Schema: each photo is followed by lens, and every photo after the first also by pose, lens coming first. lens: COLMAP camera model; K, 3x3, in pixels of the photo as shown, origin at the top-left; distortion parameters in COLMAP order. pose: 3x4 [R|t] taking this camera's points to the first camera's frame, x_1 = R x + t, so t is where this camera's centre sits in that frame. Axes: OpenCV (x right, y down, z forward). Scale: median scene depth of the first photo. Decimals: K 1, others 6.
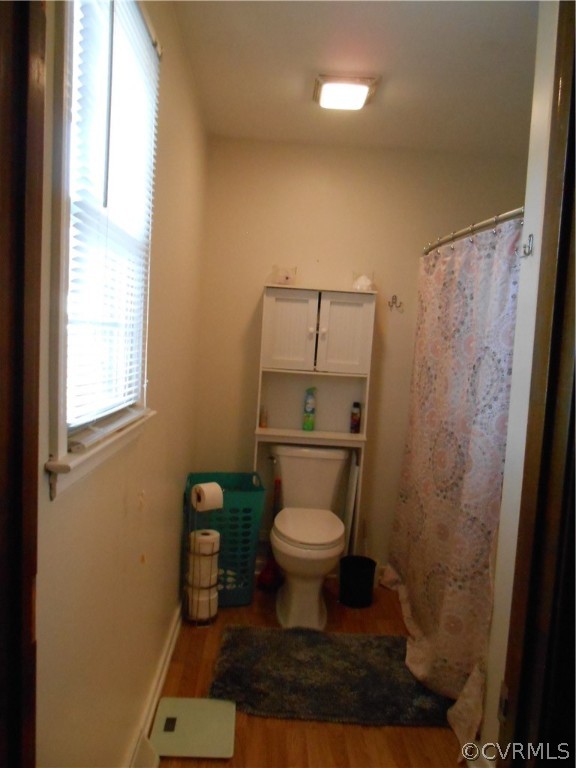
lens RADIAL K [[578.8, 0, 284.9], [0, 578.8, 385.2], [0, 0, 1]] dist [-0.050772, 0.037693]
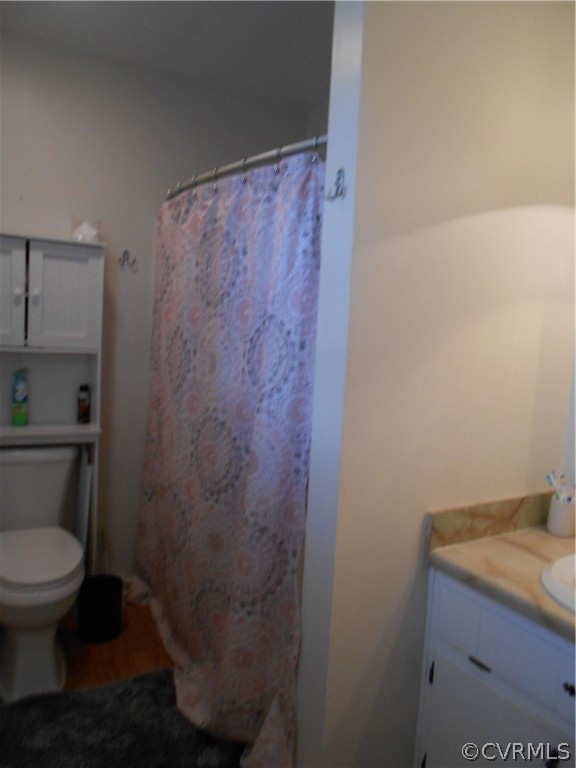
lens RADIAL K [[578.8, 0, 290.4], [0, 578.8, 386.4], [0, 0, 1]] dist [-0.050772, 0.037693]
pose [[0.871862, -0.058621, 0.486230, -0.016624], [0.029356, 0.997281, 0.067595, -0.017423], [-0.488870, -0.044660, 0.871213, 0.232431]]
